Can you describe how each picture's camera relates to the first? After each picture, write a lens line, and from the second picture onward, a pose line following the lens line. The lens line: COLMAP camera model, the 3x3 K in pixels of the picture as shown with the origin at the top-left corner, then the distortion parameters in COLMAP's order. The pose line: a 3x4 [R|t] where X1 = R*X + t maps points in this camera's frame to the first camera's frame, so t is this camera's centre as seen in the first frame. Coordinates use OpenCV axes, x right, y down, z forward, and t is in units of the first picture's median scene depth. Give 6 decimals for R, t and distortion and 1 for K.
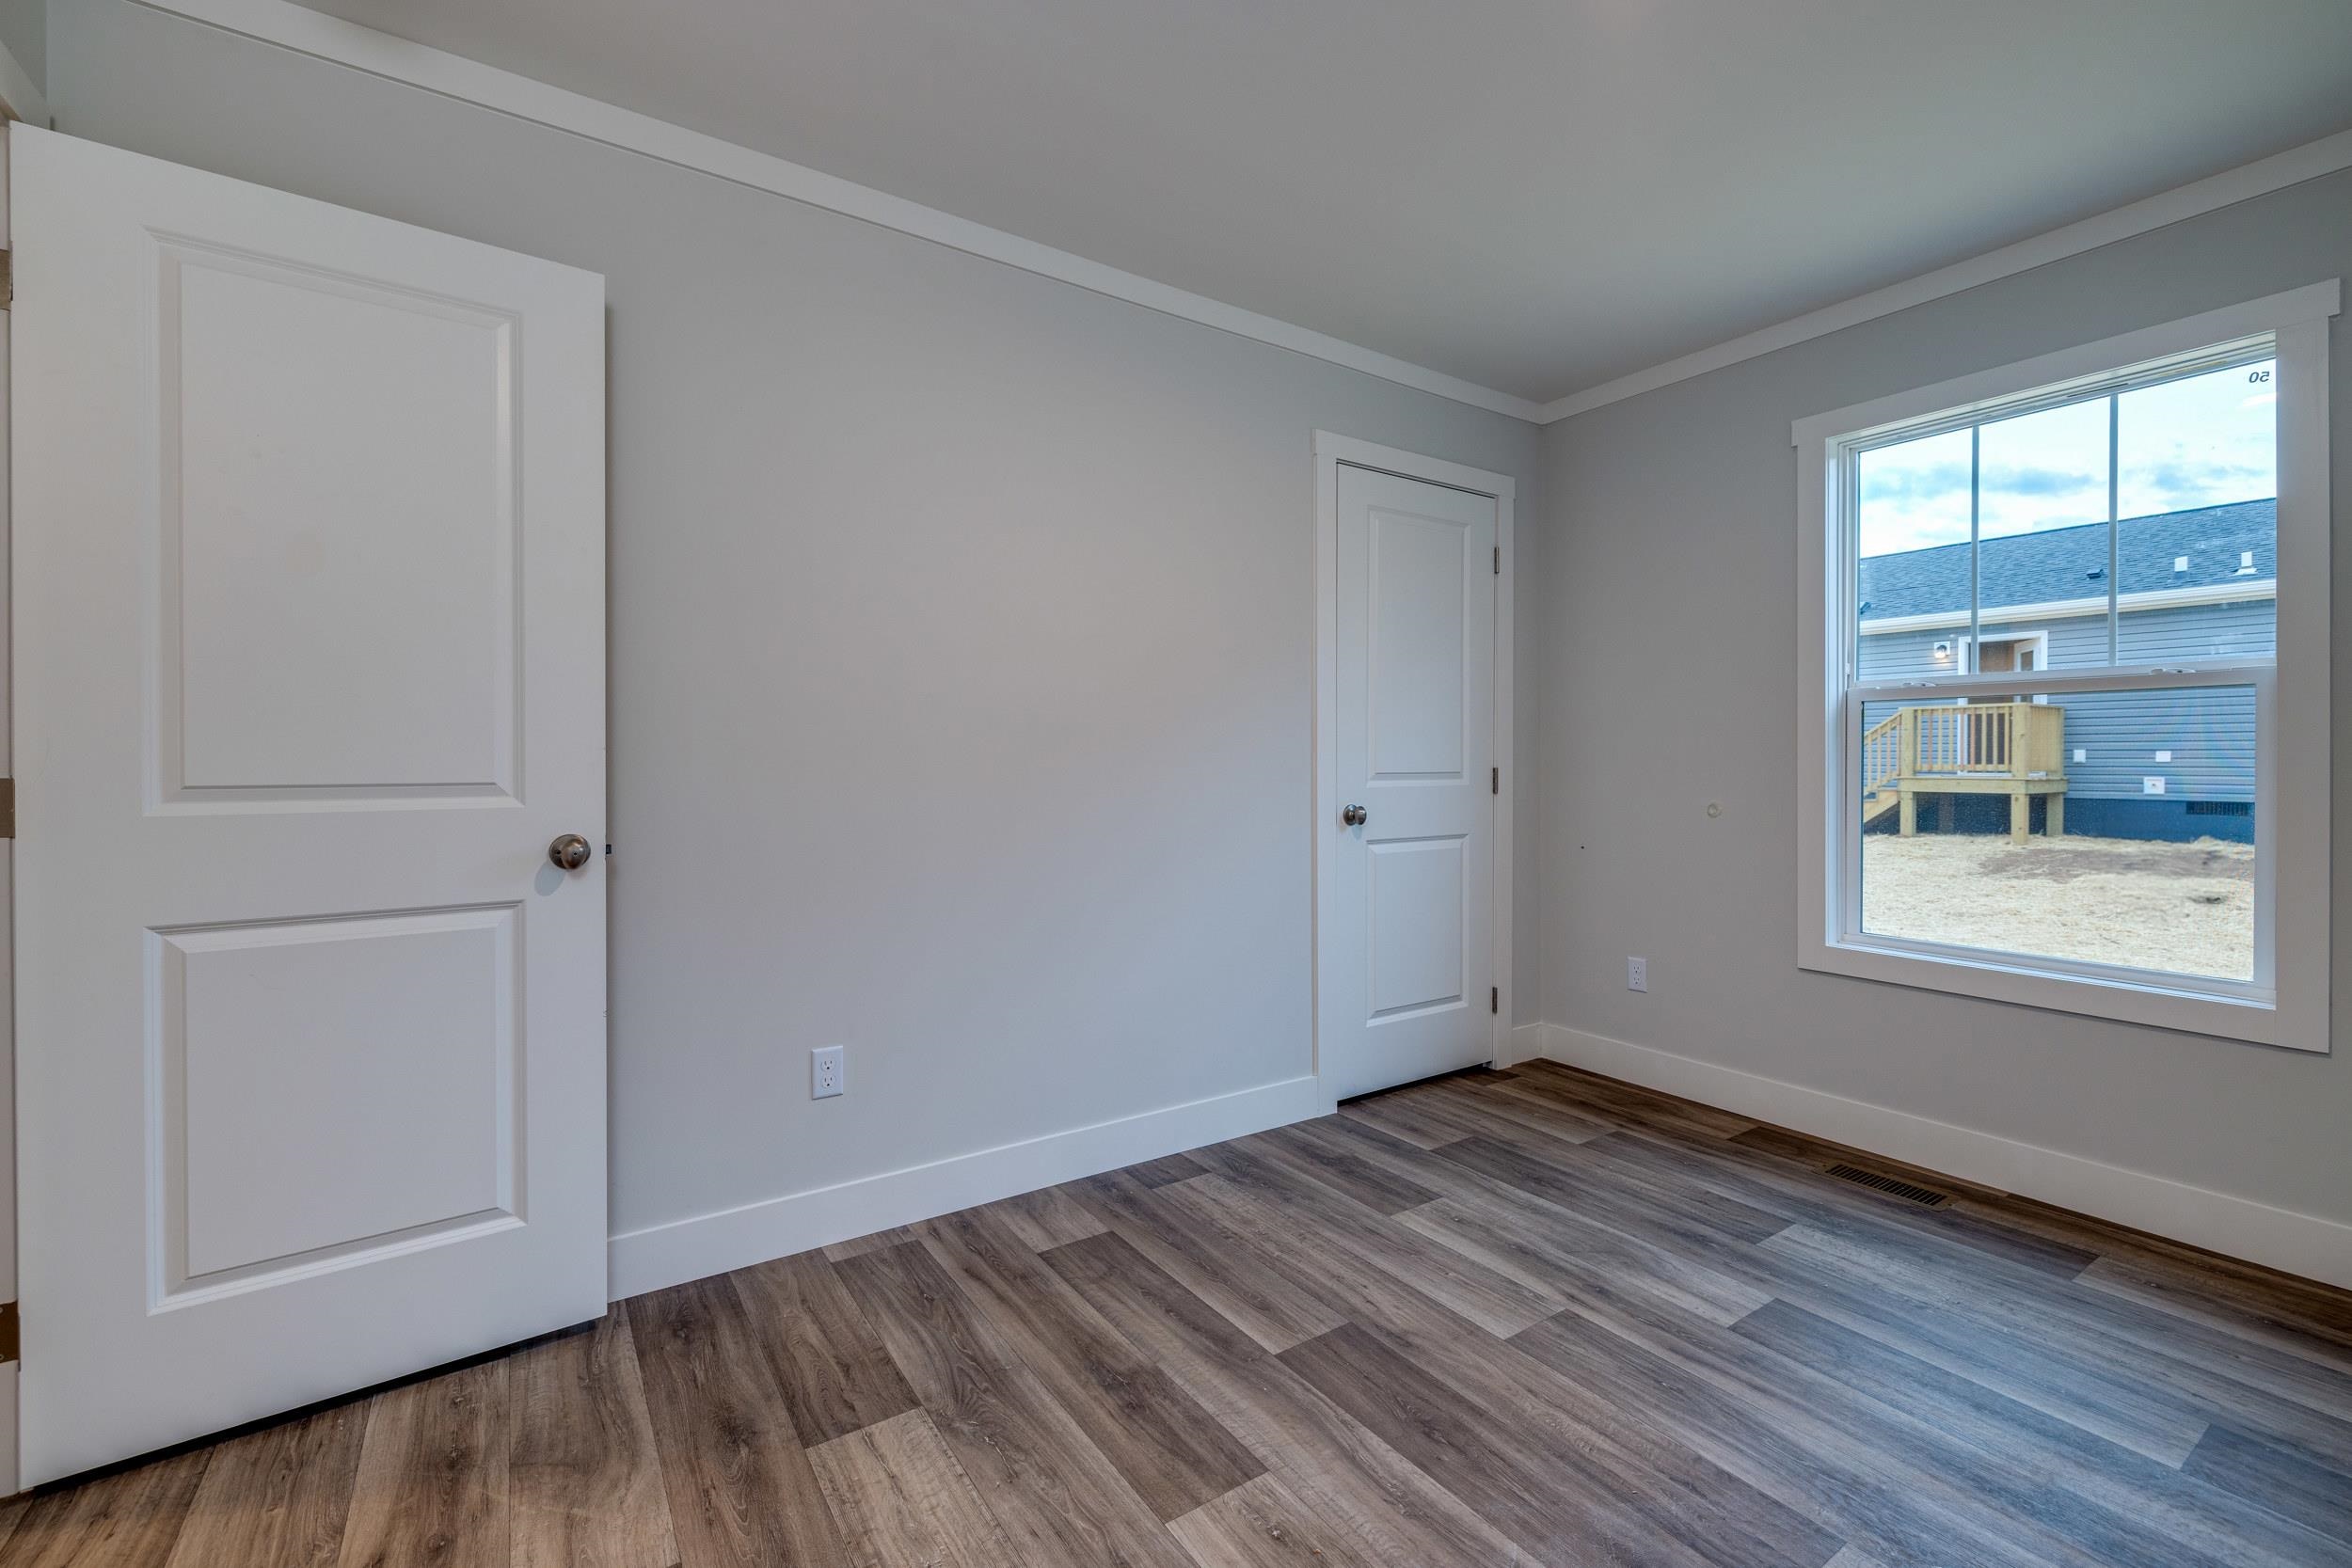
lens RADIAL K [[986.8, 0, 1180.6], [0, 986.8, 767.5], [0, 0, 1]] dist [-0.000320, -0.000201]
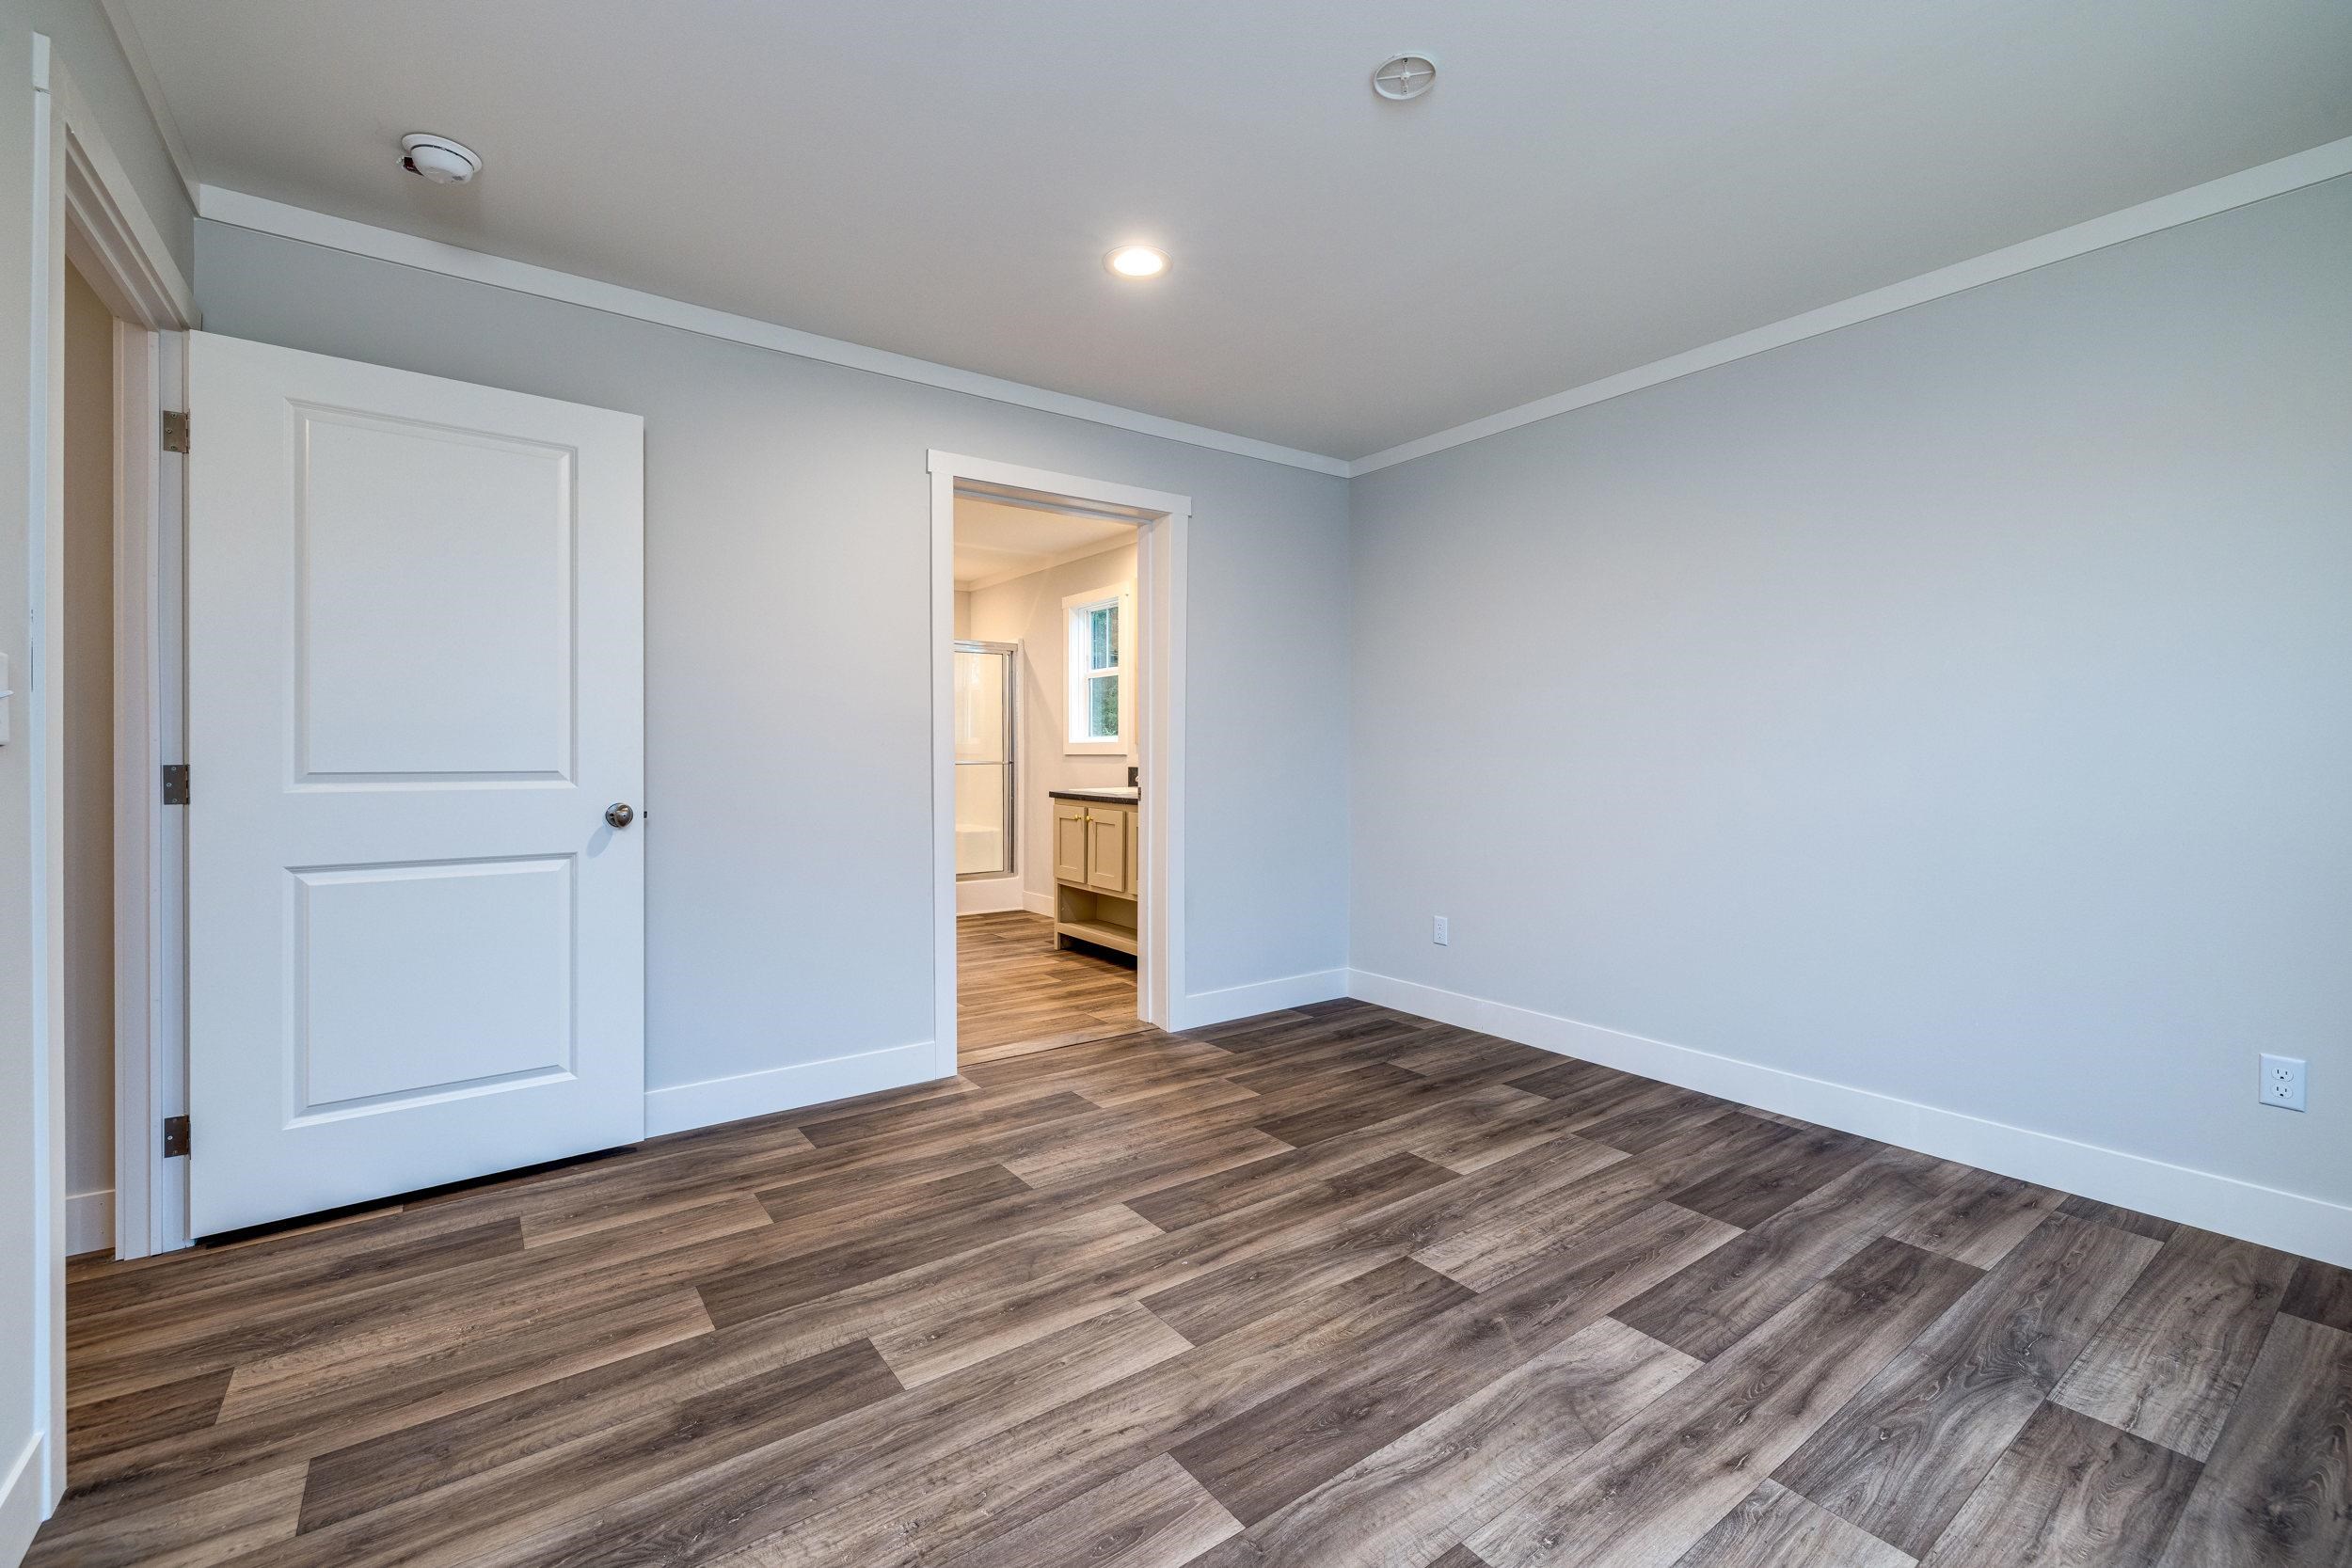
lens RADIAL K [[1000.6, 0, 1167.7], [0, 1000.6, 747.3], [0, 0, 1]] dist [0.001104, -0.000434]
pose [[-0.030321, 0.007853, 0.999509, -0.707690], [0.005127, 0.999957, -0.007701, -0.010866], [-0.999527, 0.004891, -0.030360, 1.105985]]
